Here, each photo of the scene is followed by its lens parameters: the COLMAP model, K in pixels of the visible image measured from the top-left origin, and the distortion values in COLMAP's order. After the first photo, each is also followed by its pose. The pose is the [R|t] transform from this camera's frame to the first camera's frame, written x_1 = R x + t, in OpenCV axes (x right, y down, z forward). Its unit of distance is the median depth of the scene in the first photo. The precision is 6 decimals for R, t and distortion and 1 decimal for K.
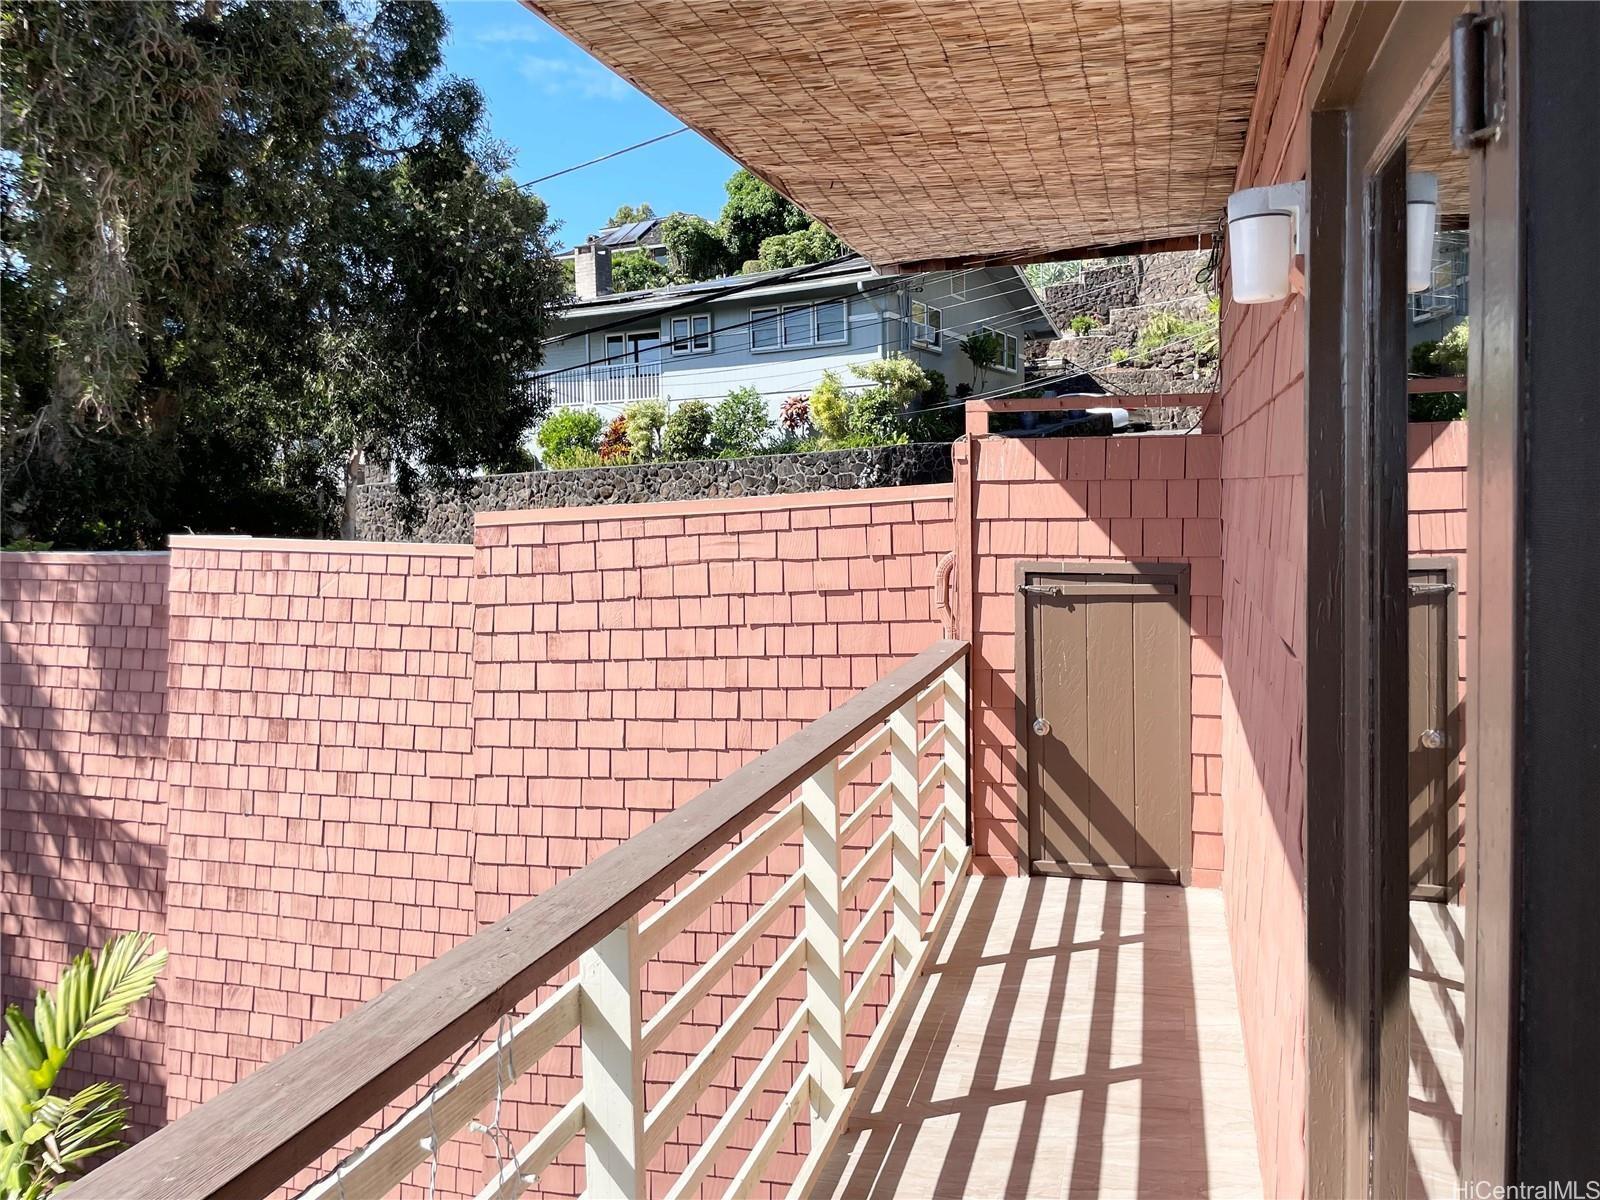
lens RADIAL K [[1234.9, 0, 821.5], [0, 1234.9, 599.9], [0, 0, 1]] dist [0.053462, -0.079744]
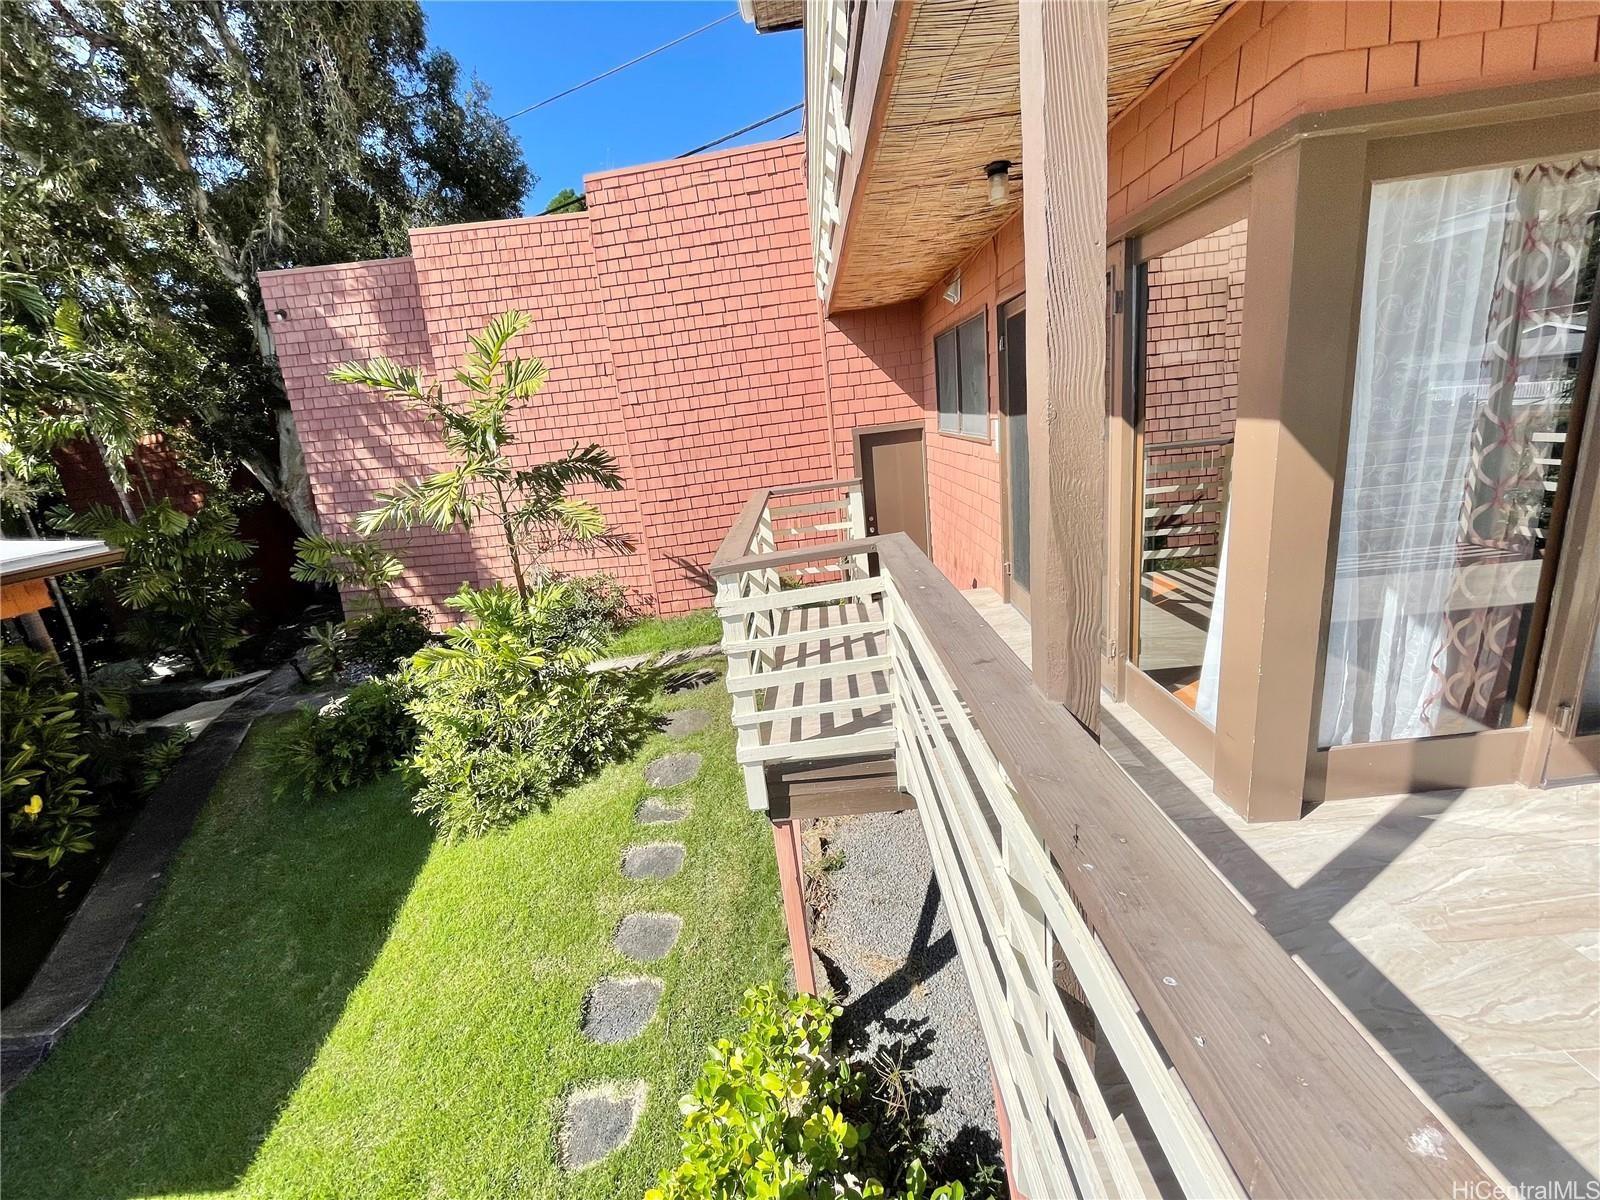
lens RADIAL K [[664.8, 0, 800.0], [0, 664.8, 600.0], [0, 0, 1]] dist [0.000908, -0.000163]
pose [[0.966174, -0.151629, 0.208607, -0.270250], [0.108382, 0.972729, 0.205063, 0.472725], [-0.234012, -0.175517, 0.956259, -0.370873]]
